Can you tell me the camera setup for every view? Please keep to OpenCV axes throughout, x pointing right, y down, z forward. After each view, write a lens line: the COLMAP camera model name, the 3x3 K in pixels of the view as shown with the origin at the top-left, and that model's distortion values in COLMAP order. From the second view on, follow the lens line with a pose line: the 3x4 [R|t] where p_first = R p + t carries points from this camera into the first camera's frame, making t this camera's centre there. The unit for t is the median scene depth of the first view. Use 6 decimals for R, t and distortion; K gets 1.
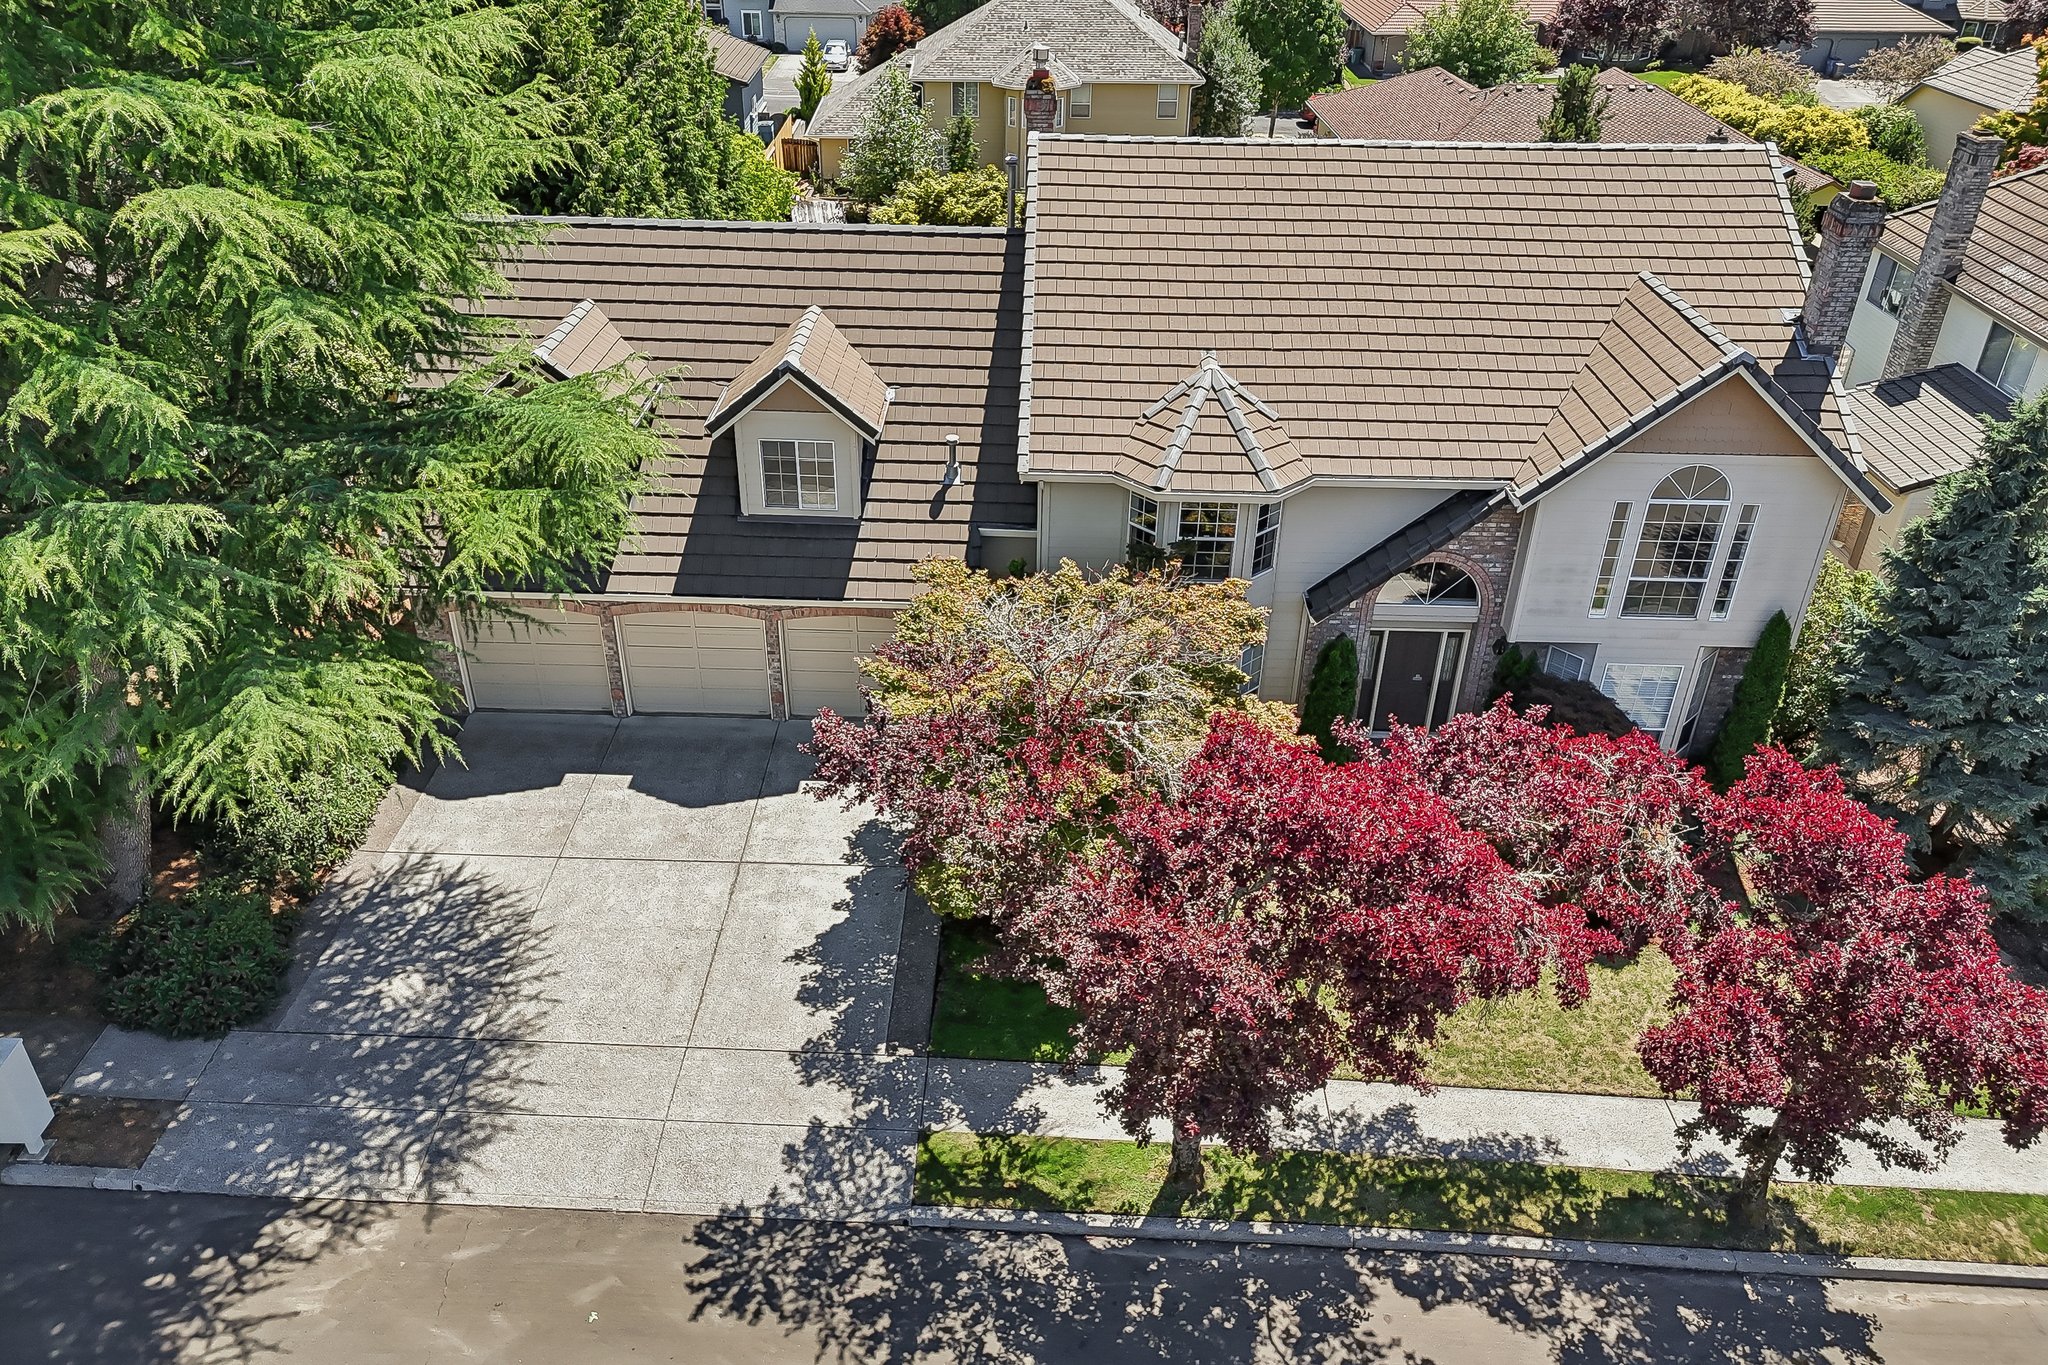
lens RADIAL K [[1495.4, 0, 1024.0], [0, 1495.4, 682.5], [0, 0, 1]] dist [0.058621, -0.049386]
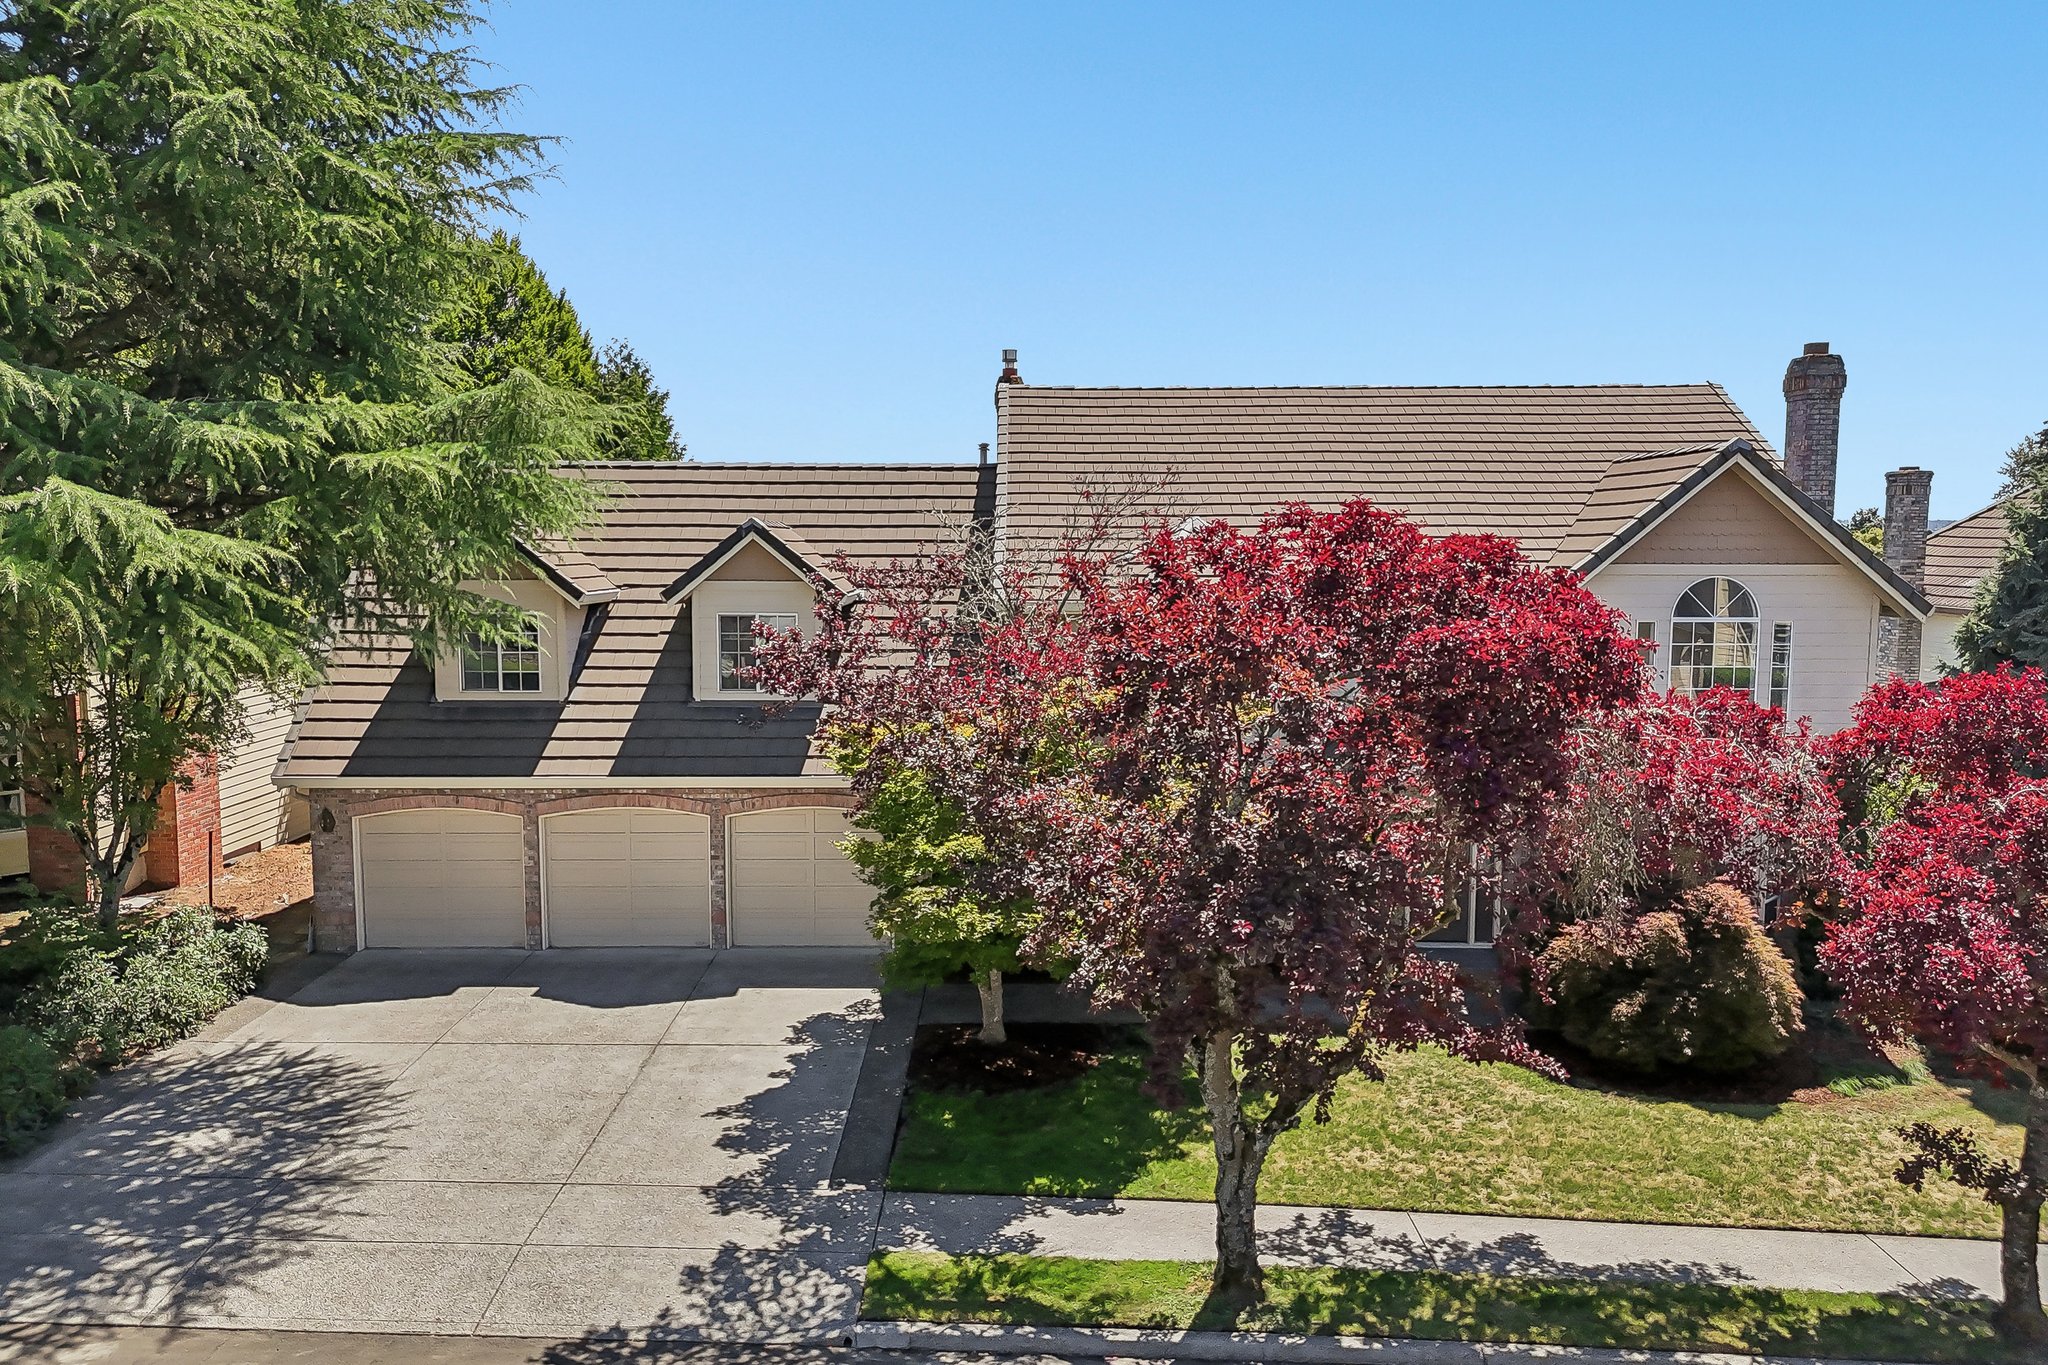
lens RADIAL K [[1499.4, 0, 1018.4], [0, 1499.4, 681.6], [0, 0, 1]] dist [0.057795, -0.046553]
pose [[0.999726, -0.015361, 0.017662, -0.006746], [0.021510, 0.900486, -0.434353, 0.374545], [-0.009232, 0.434614, 0.900569, 0.217763]]
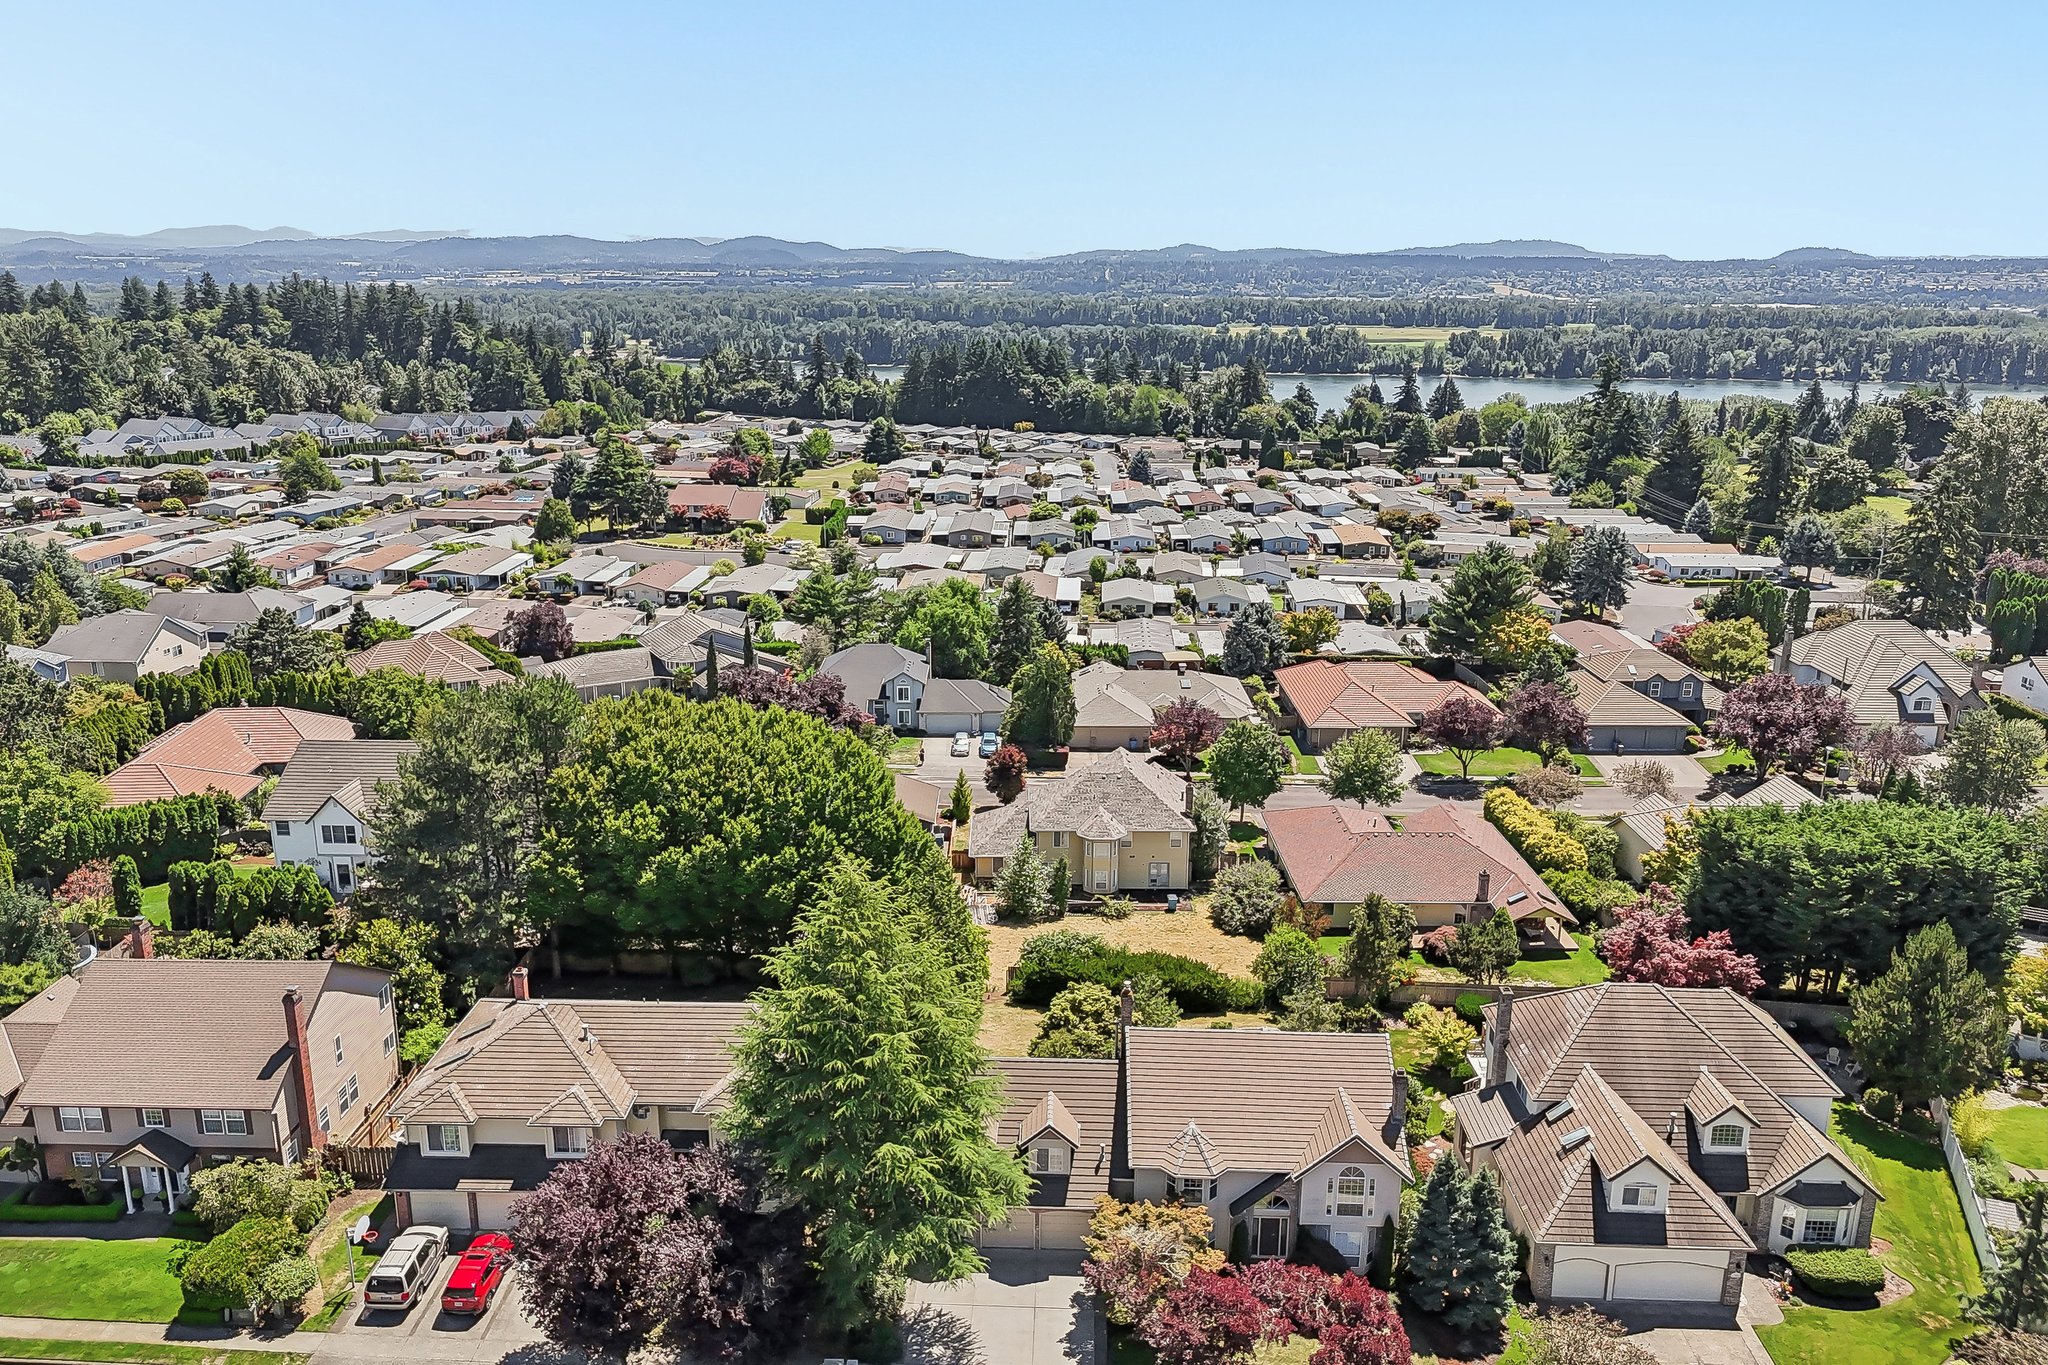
lens RADIAL K [[1495.6, 0, 1018.7], [0, 1495.6, 678.7], [0, 0, 1]] dist [0.047584, -0.050175]
pose [[0.999792, -0.007279, -0.019075, -0.193356], [0.001676, 0.960395, -0.278638, -0.290318], [0.020348, 0.278548, 0.960207, -2.622460]]
